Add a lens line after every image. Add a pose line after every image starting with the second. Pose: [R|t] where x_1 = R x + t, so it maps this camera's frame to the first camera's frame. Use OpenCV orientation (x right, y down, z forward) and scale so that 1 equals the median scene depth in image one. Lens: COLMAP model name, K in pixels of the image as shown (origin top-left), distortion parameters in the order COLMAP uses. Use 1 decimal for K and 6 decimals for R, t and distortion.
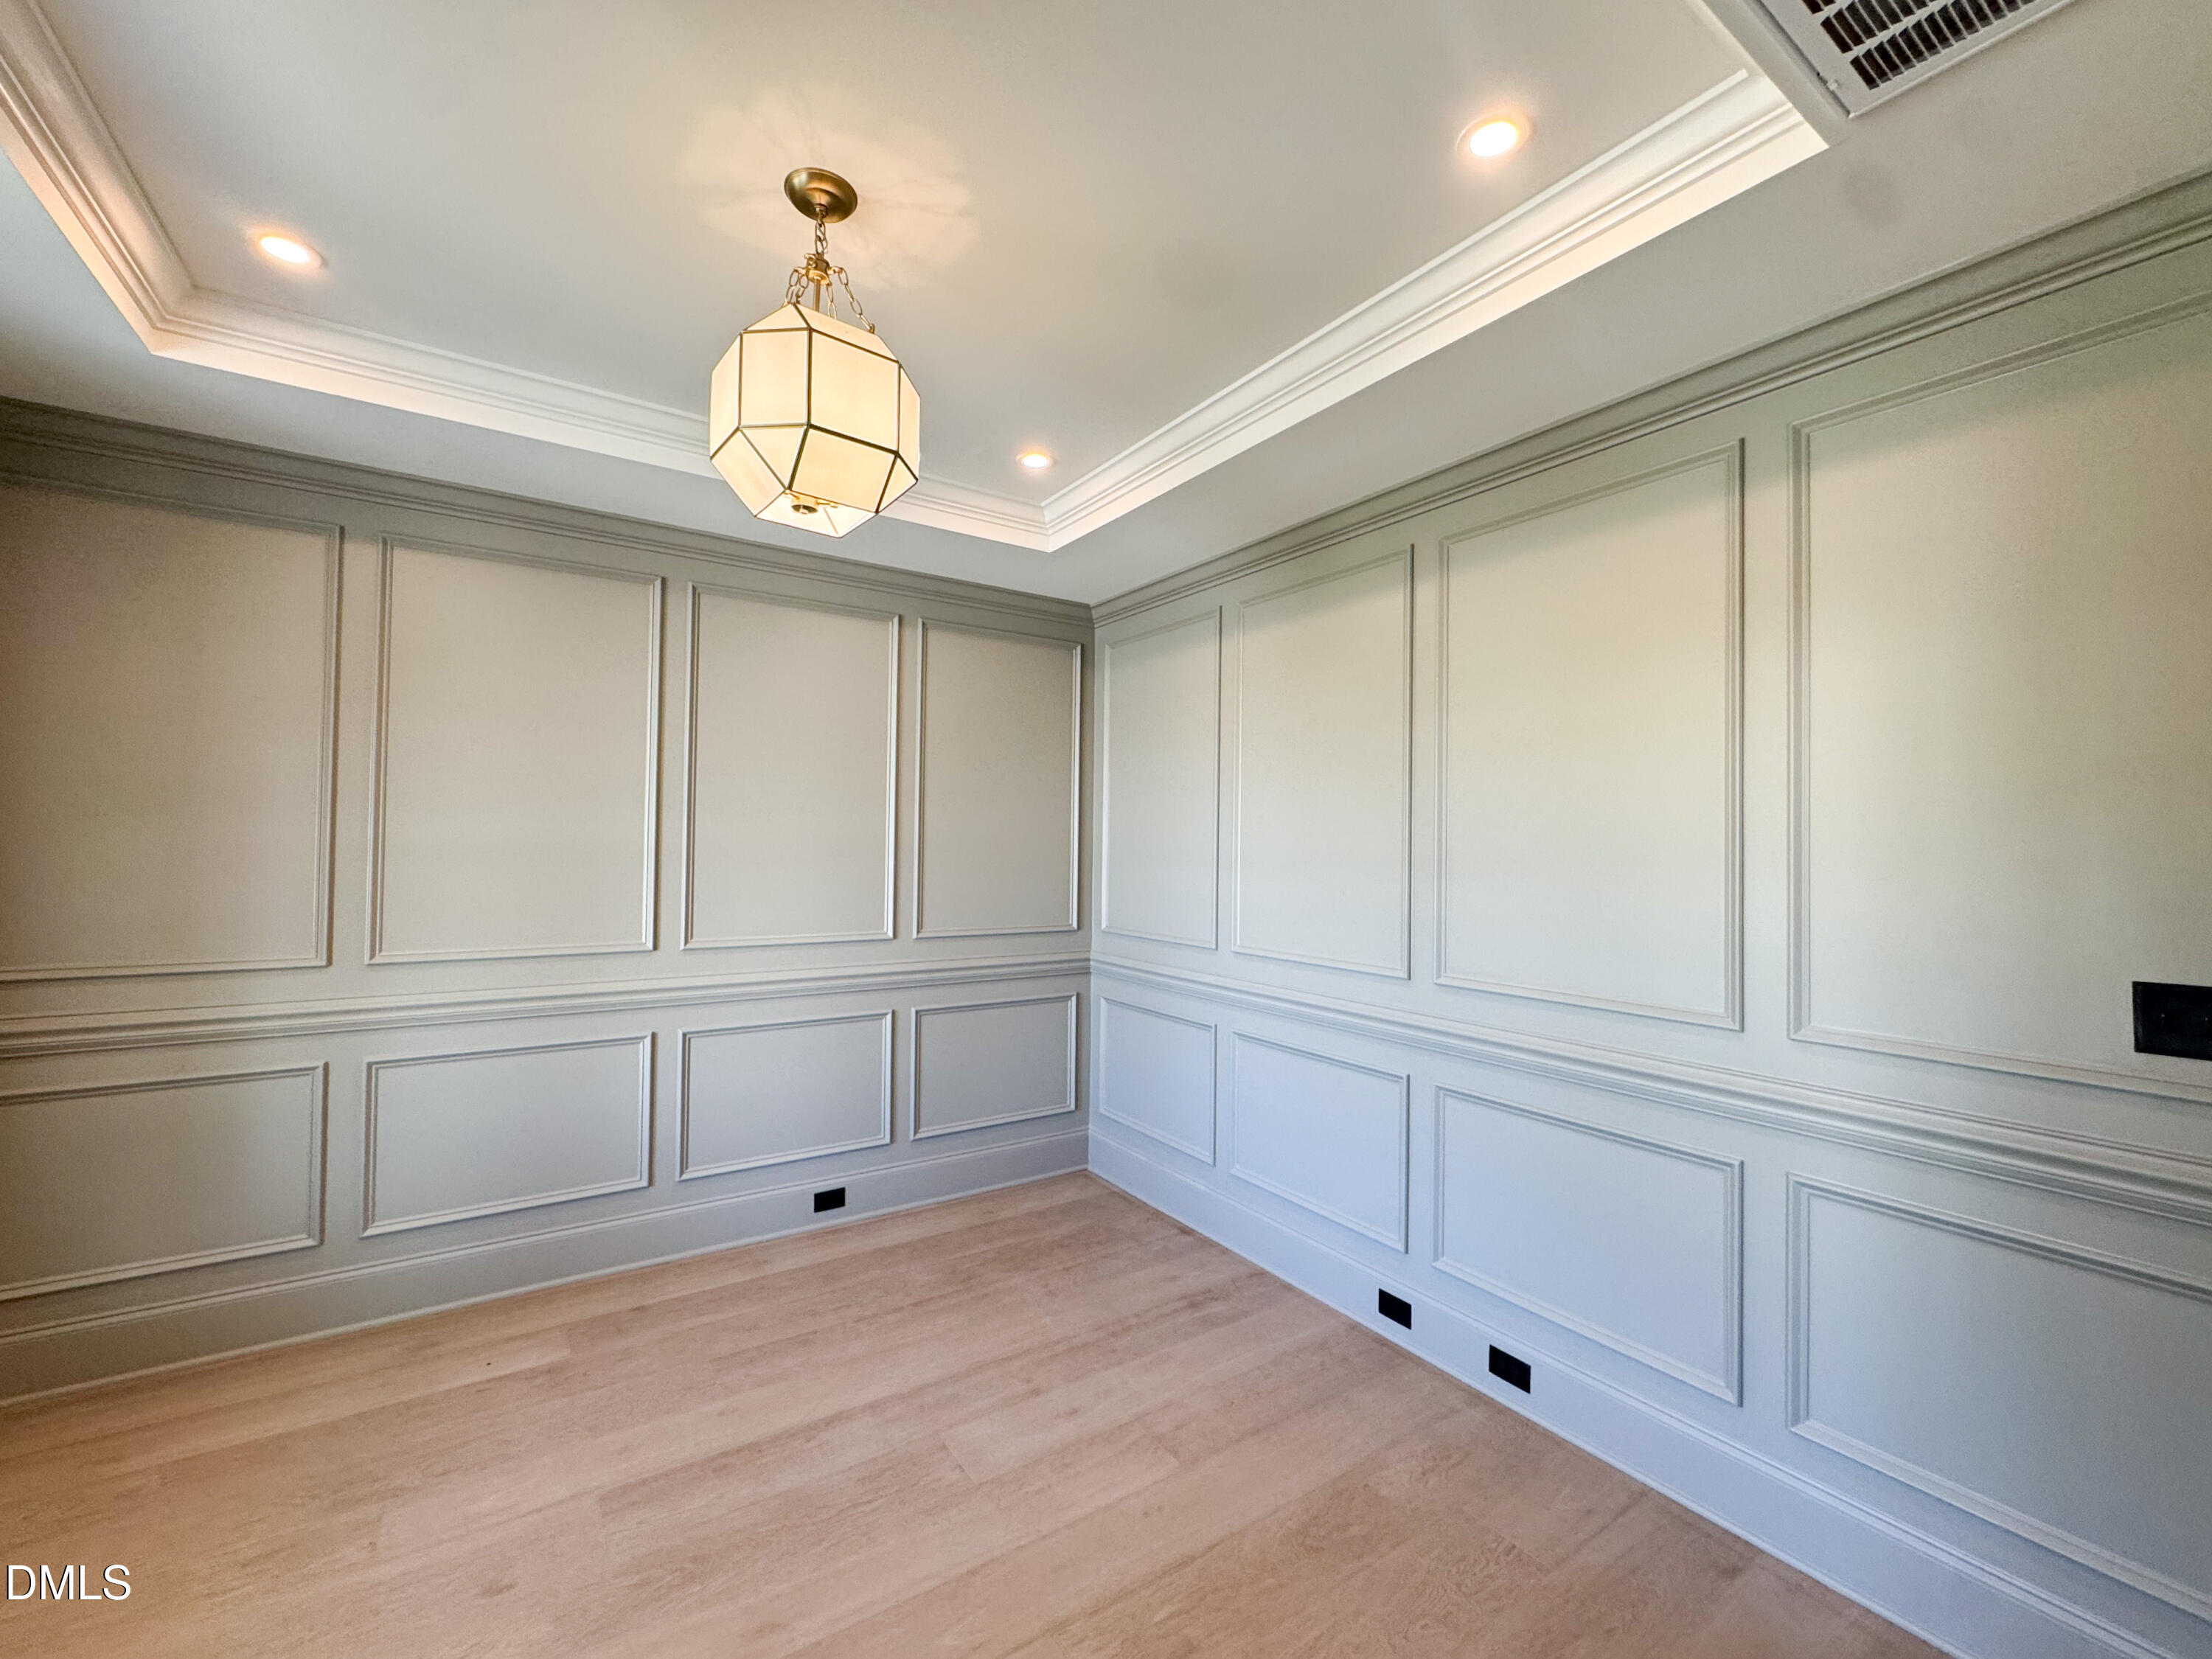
lens RADIAL K [[904.2, 0, 1106.0], [0, 904.2, 829.5], [0, 0, 1]] dist [-0.001272, -0.000214]
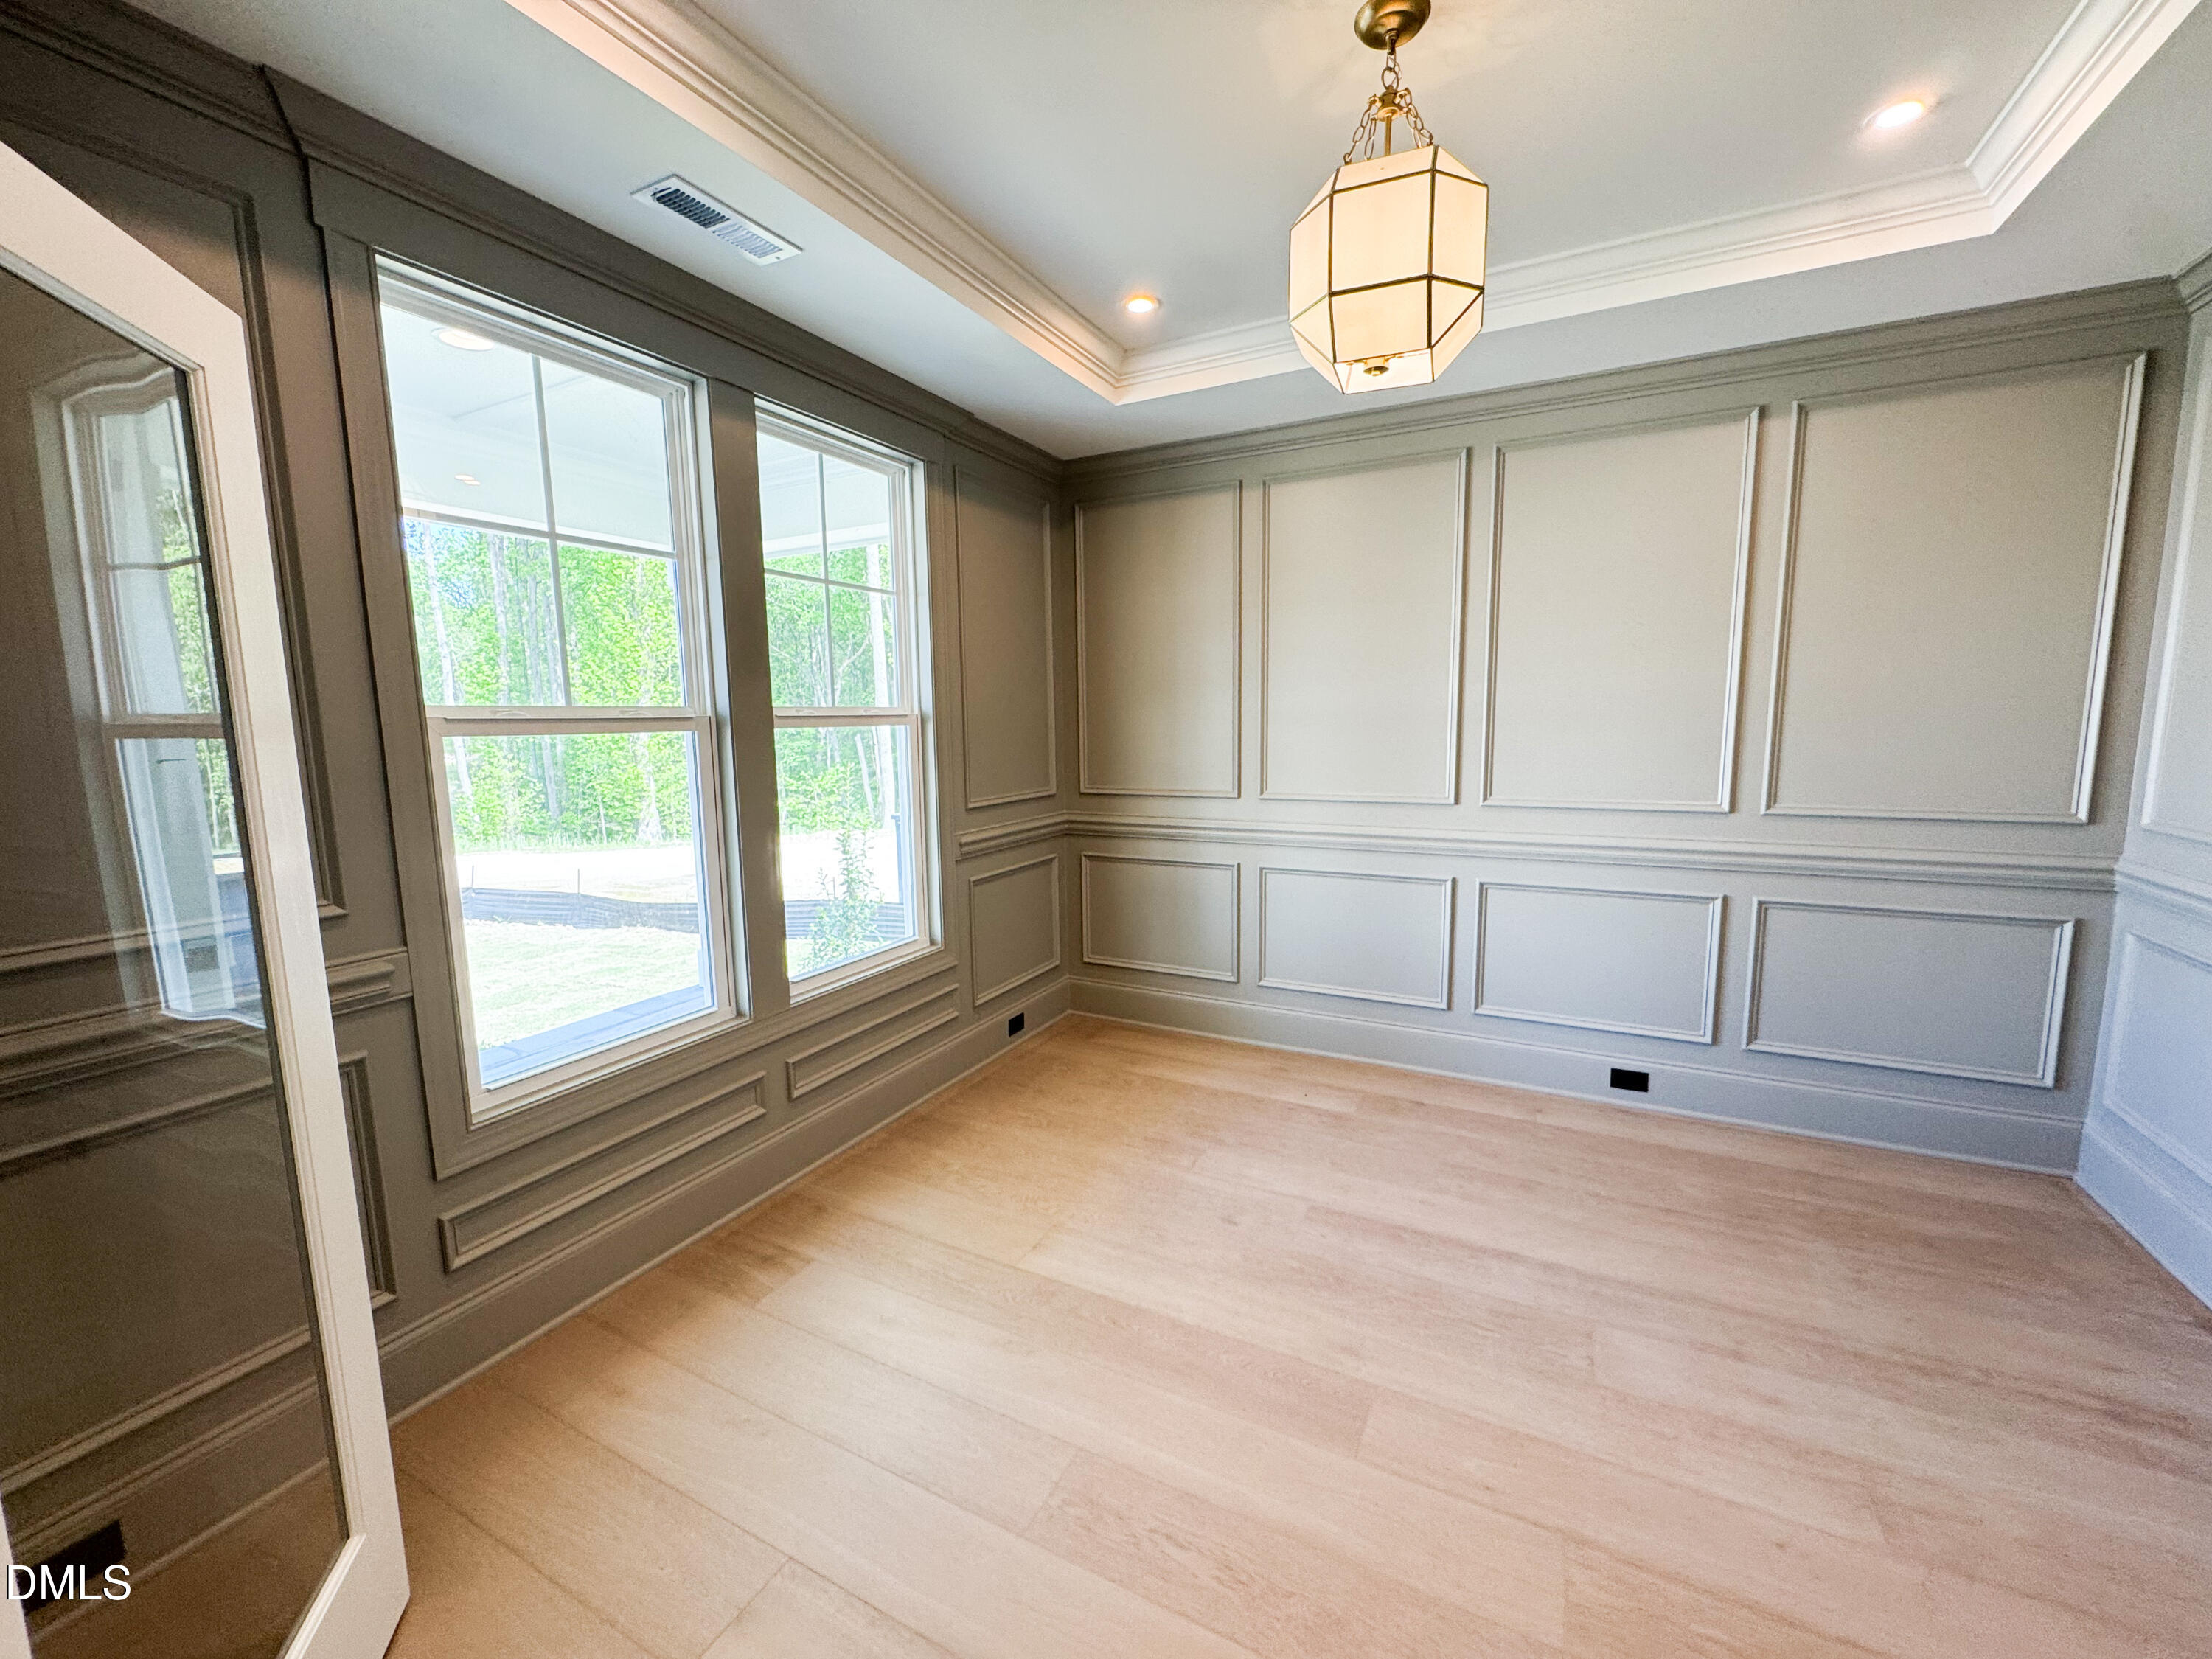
lens RADIAL K [[886.9, 0, 1106.0], [0, 886.9, 829.5], [0, 0, 1]] dist [-0.004538, 0.000270]
pose [[0.475880, 0.091861, -0.874700, 0.264010], [0.038313, 0.991421, 0.124963, 0.014146], [0.878675, -0.092980, 0.468279, 0.127114]]
